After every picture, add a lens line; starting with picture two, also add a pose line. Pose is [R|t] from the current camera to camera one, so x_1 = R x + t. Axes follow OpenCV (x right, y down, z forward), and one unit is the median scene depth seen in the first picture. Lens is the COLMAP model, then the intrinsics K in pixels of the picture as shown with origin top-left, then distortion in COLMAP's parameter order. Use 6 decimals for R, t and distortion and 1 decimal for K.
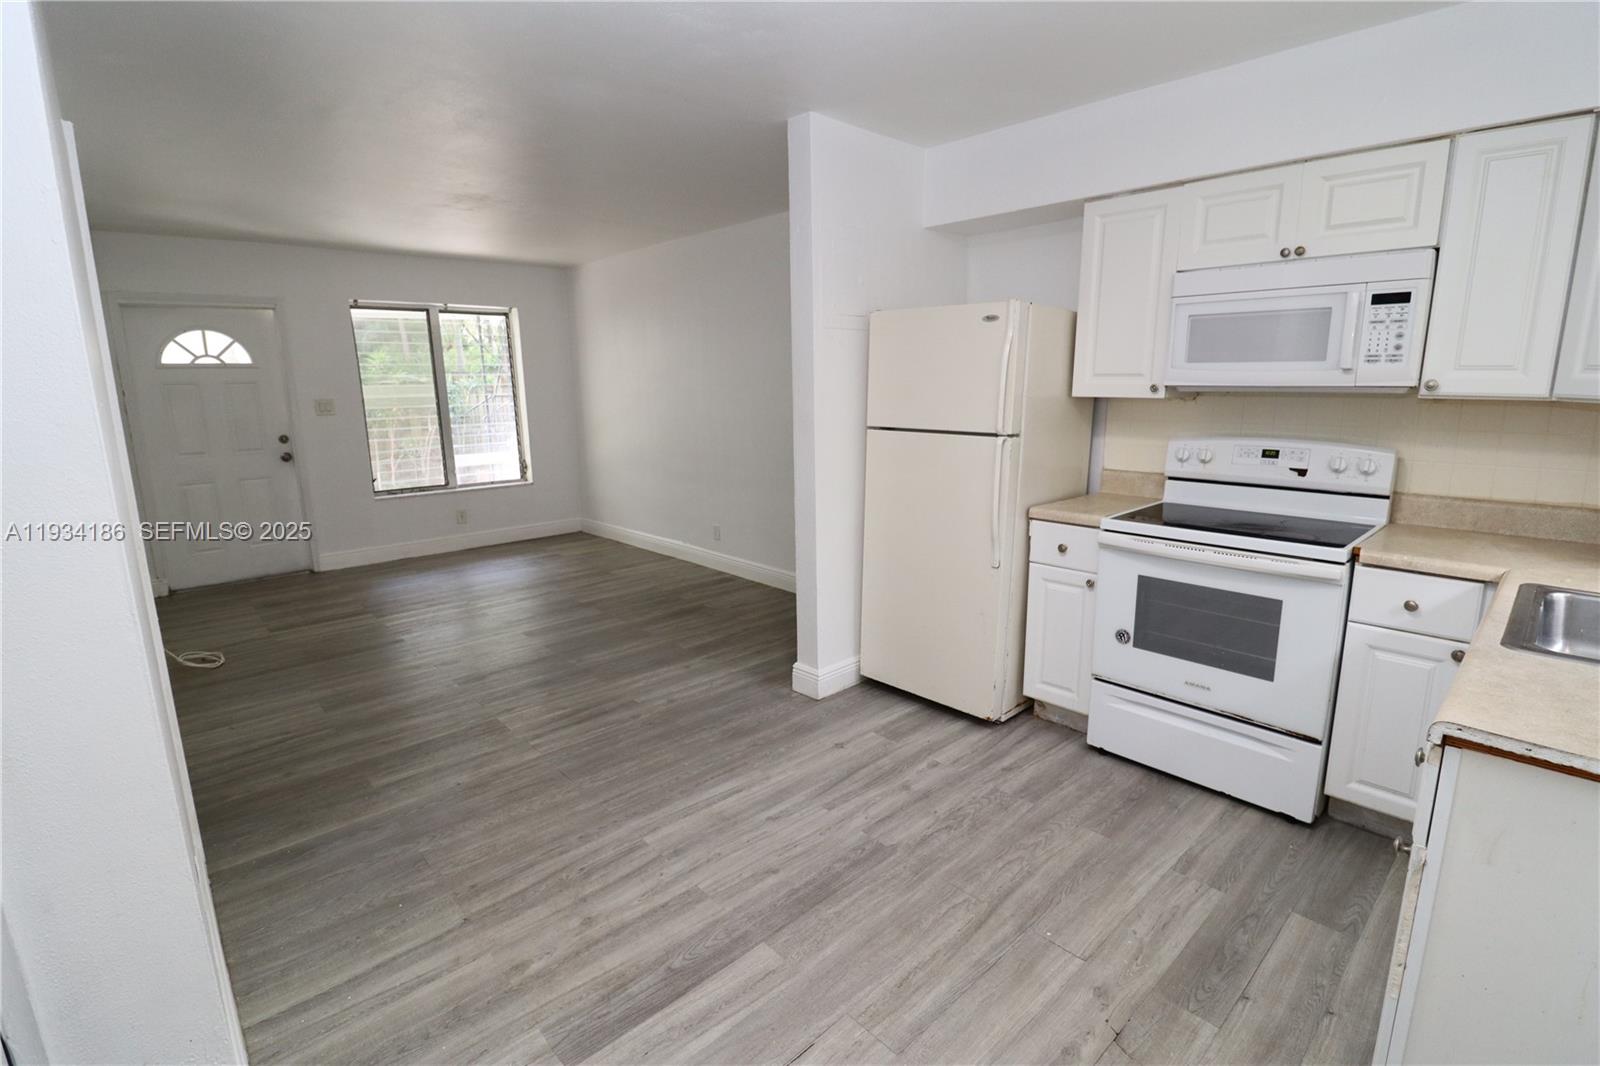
lens RADIAL K [[741.7, 0, 809.6], [0, 741.7, 527.1], [0, 0, 1]] dist [0.001585, -0.013518]
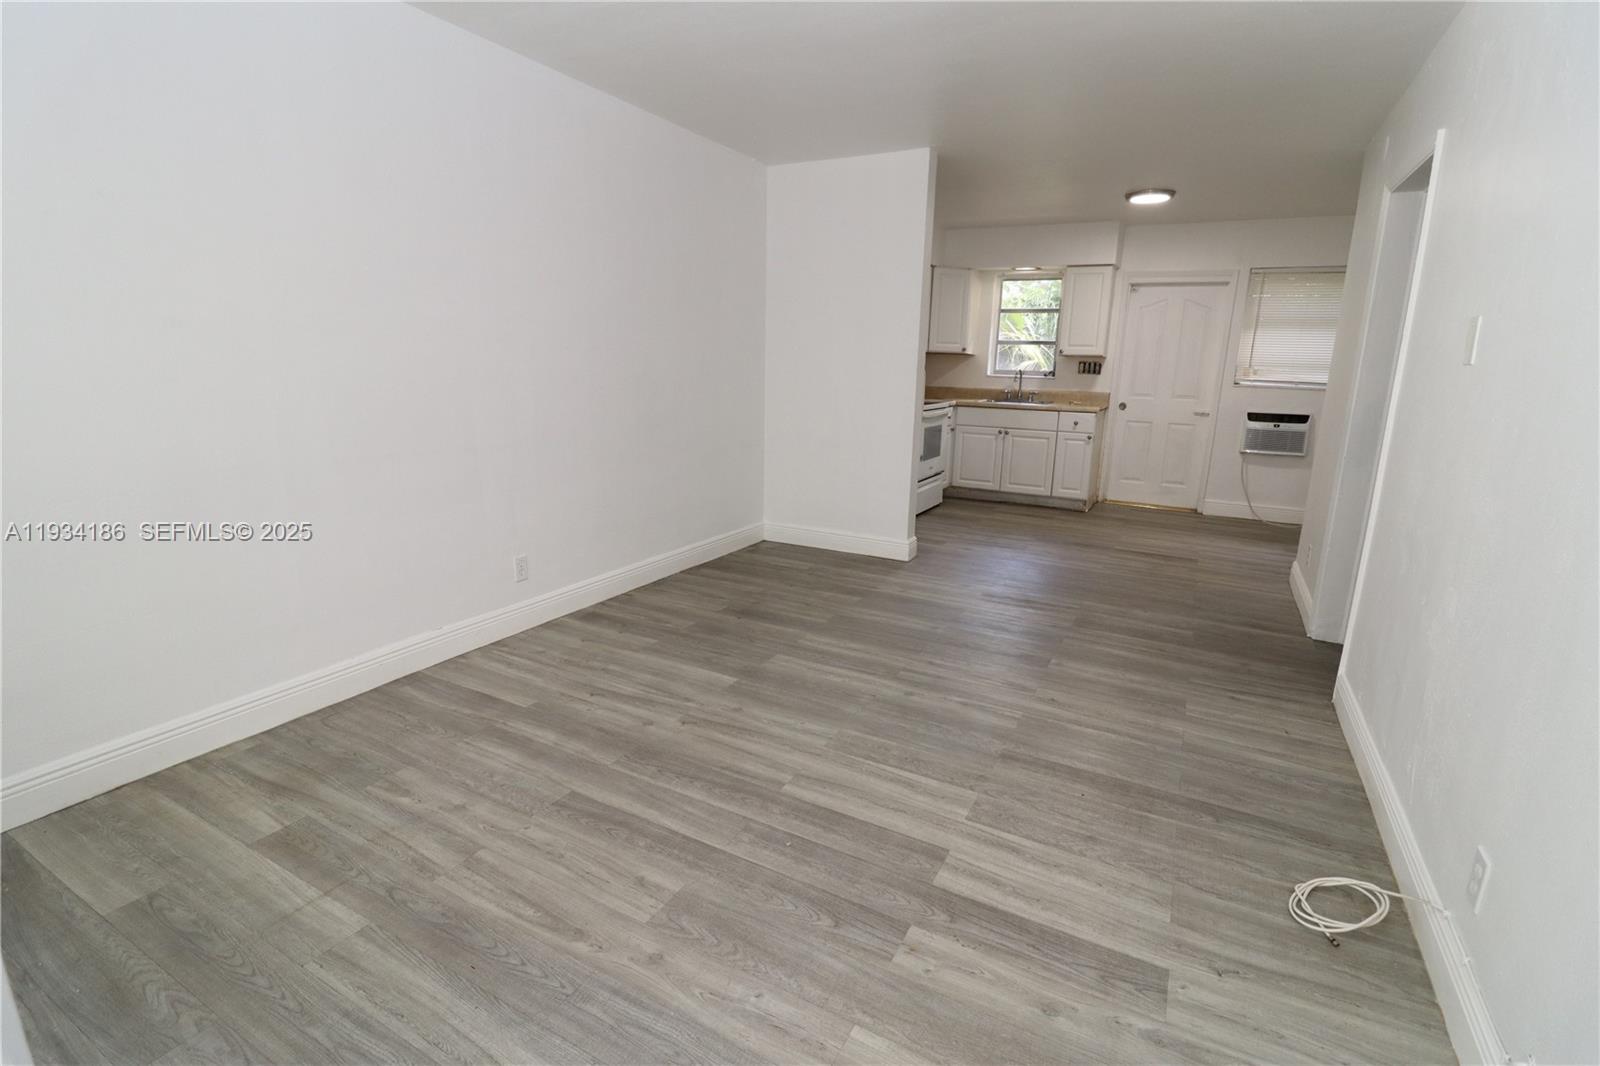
lens RADIAL K [[741.7, 0, 809.6], [0, 741.7, 527.1], [0, 0, 1]] dist [0.001585, -0.013518]
pose [[-0.324487, -0.204964, 0.923417, -1.575156], [0.164340, 0.949177, 0.268431, -0.310225], [-0.931504, 0.238857, -0.274312, 1.979592]]
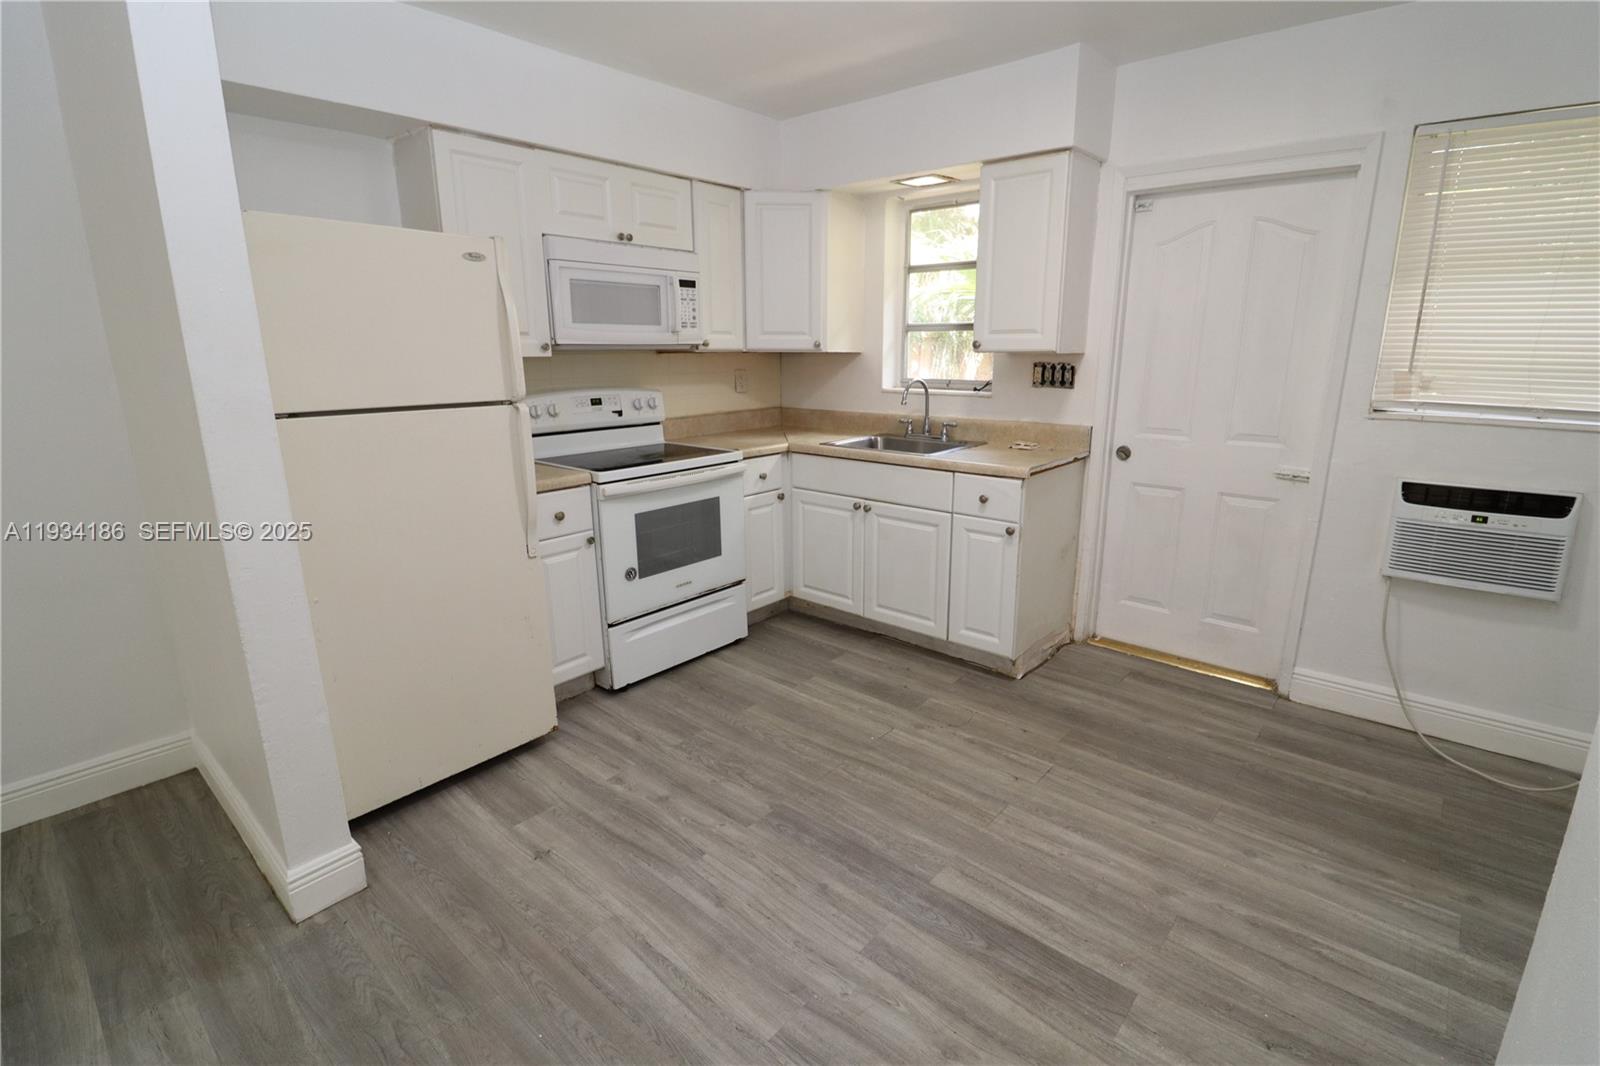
lens RADIAL K [[741.7, 0, 815.2], [0, 741.7, 527.8], [0, 0, 1]] dist [0.000926, -0.012384]
pose [[-0.110428, -0.227794, 0.967427, -0.656096], [0.200218, 0.948326, 0.246151, -0.133424], [-0.973508, 0.220878, -0.059113, 0.785956]]
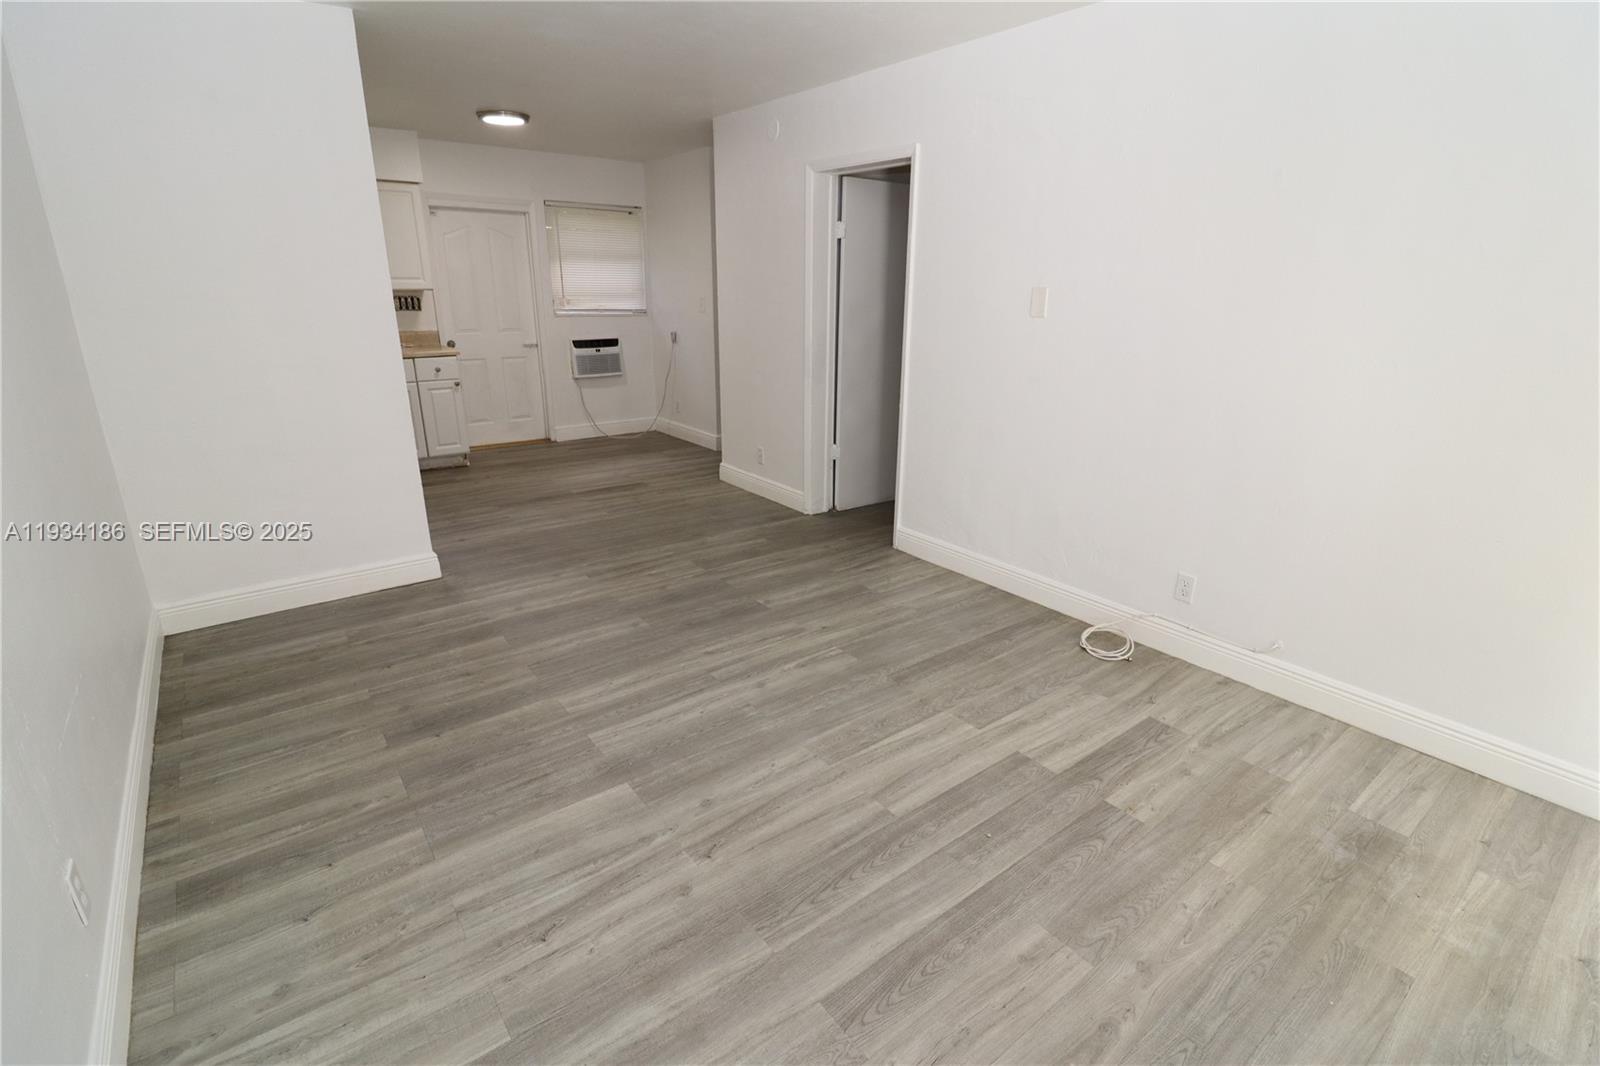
lens RADIAL K [[741.7, 0, 809.6], [0, 741.7, 527.1], [0, 0, 1]] dist [0.001585, -0.013518]
pose [[-0.996060, -0.025916, 0.084810, -0.828514], [0.018959, 0.872005, 0.489129, -0.462184], [-0.086631, 0.488810, -0.868078, 2.388422]]
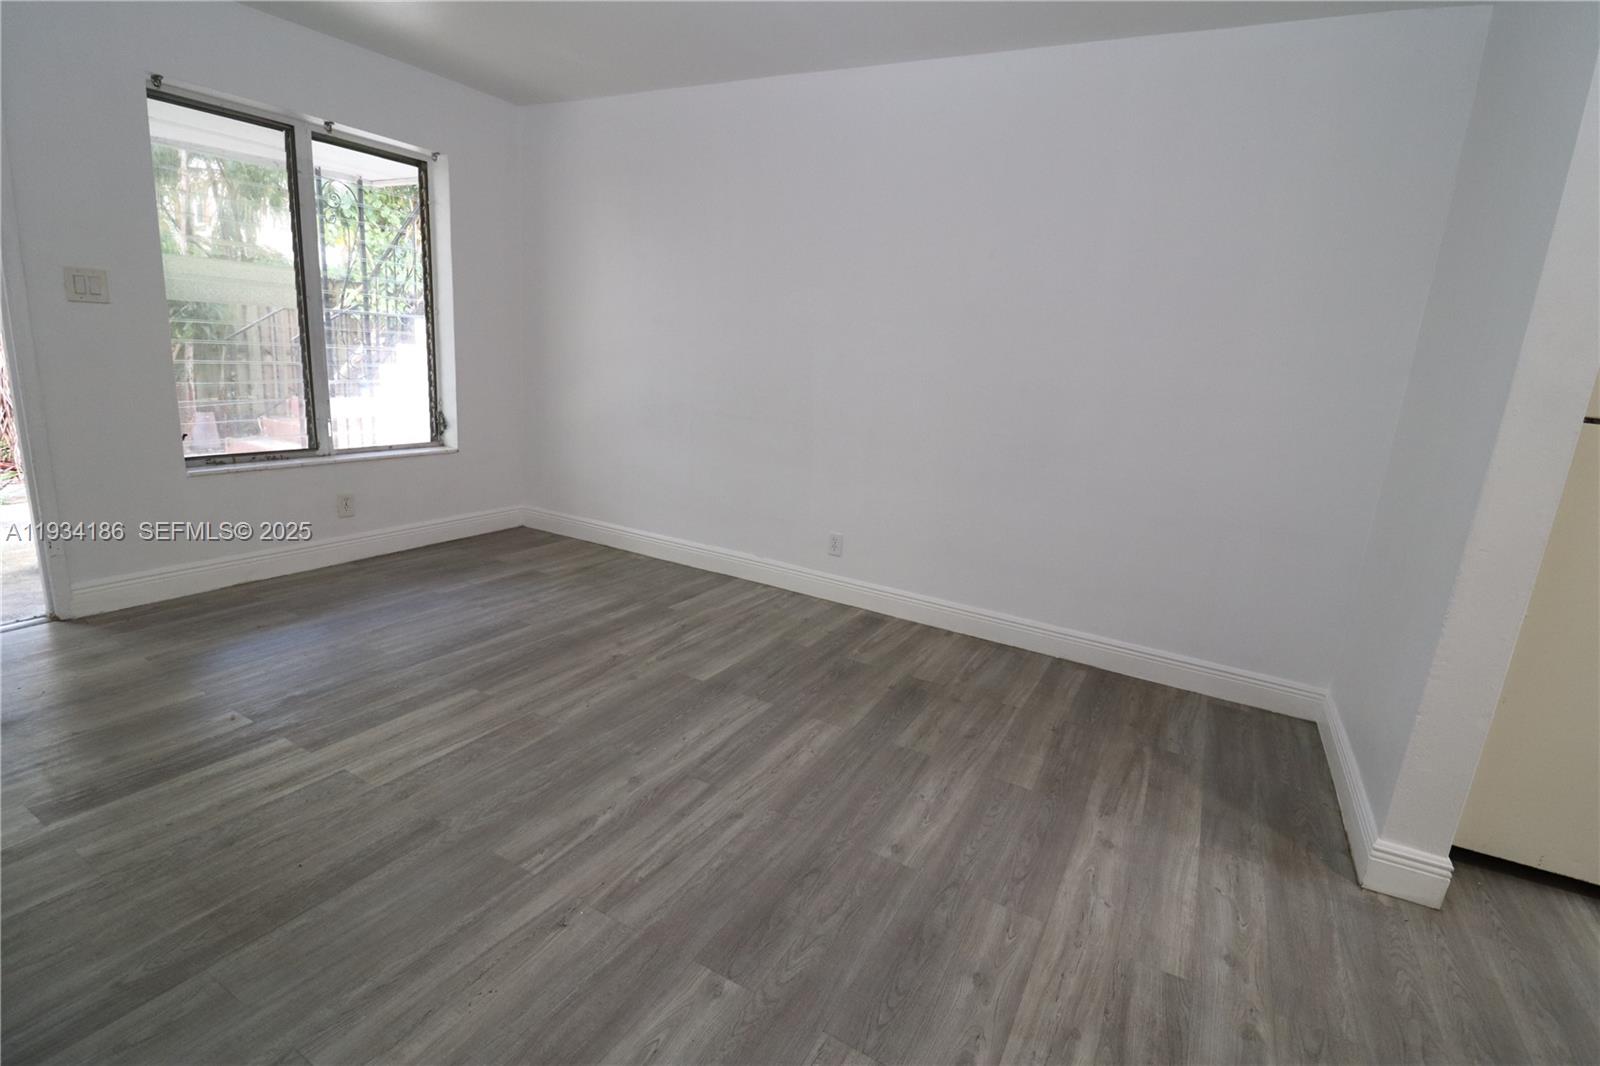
lens RADIAL K [[741.7, 0, 809.6], [0, 741.7, 527.1], [0, 0, 1]] dist [0.001585, -0.013518]
pose [[0.946122, 0.009826, 0.323662, -0.761265], [-0.025715, 0.998663, 0.044853, -0.079123], [-0.322789, -0.050759, 0.945109, 0.813035]]
